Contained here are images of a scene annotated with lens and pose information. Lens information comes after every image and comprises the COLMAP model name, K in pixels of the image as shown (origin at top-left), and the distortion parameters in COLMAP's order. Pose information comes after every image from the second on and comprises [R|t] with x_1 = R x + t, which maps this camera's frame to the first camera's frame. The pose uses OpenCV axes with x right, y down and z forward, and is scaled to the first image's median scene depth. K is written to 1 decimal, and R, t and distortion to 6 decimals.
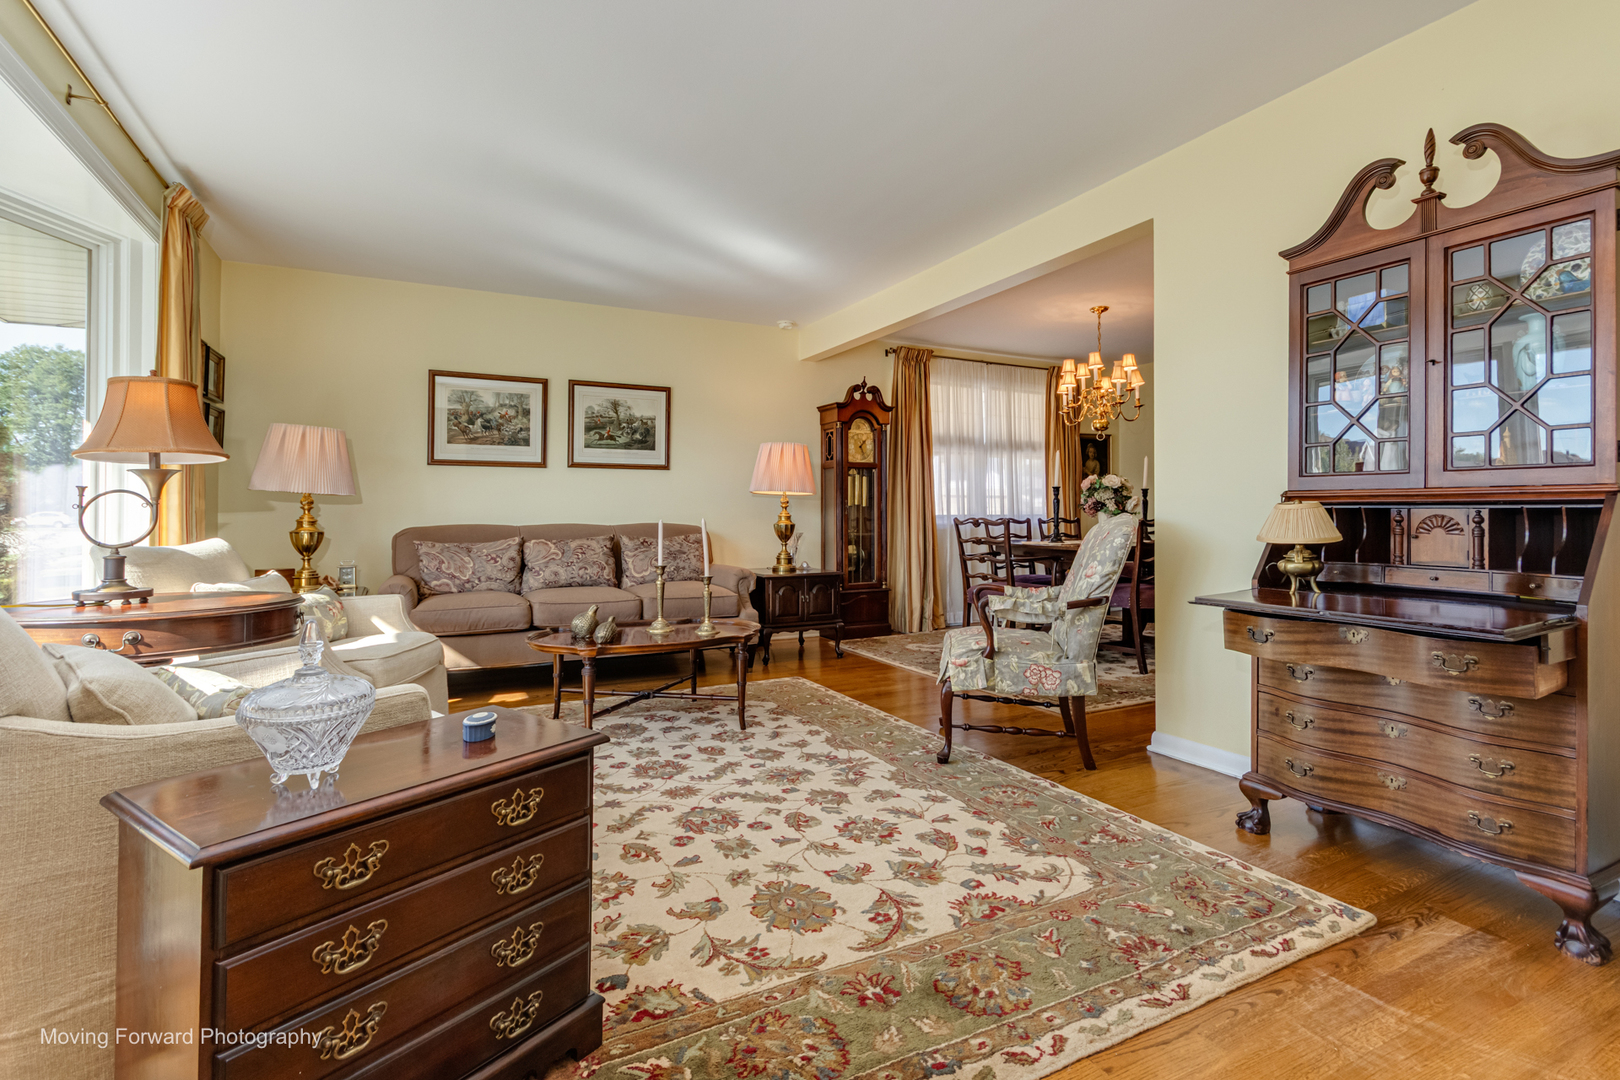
lens RADIAL K [[773.5, 0, 808.8], [0, 773.5, 530.9], [0, 0, 1]] dist [0.001721, 0.000715]
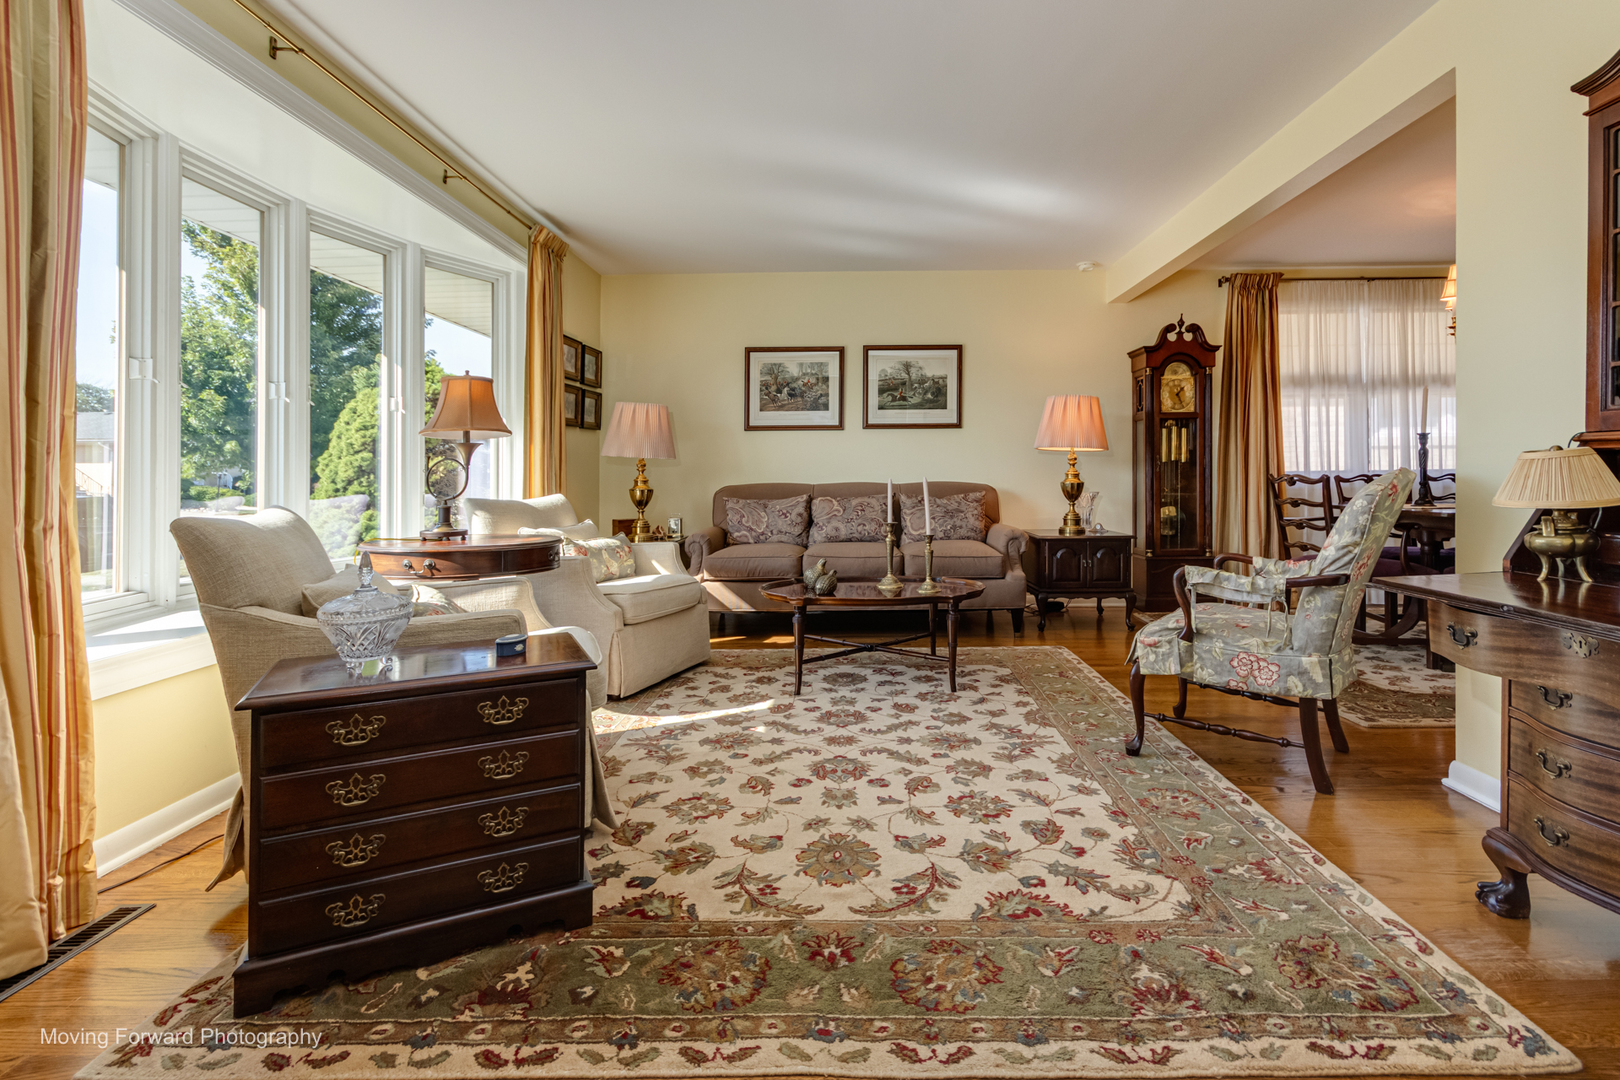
lens RADIAL K [[781.0, 0, 810.0], [0, 781.0, 495.7], [0, 0, 1]] dist [0.001087, 0.001895]
pose [[0.884419, 0.006583, -0.466646, 0.164224], [-0.002912, 0.999959, 0.008588, 0.000151], [0.466684, -0.006236, 0.884402, 0.031484]]
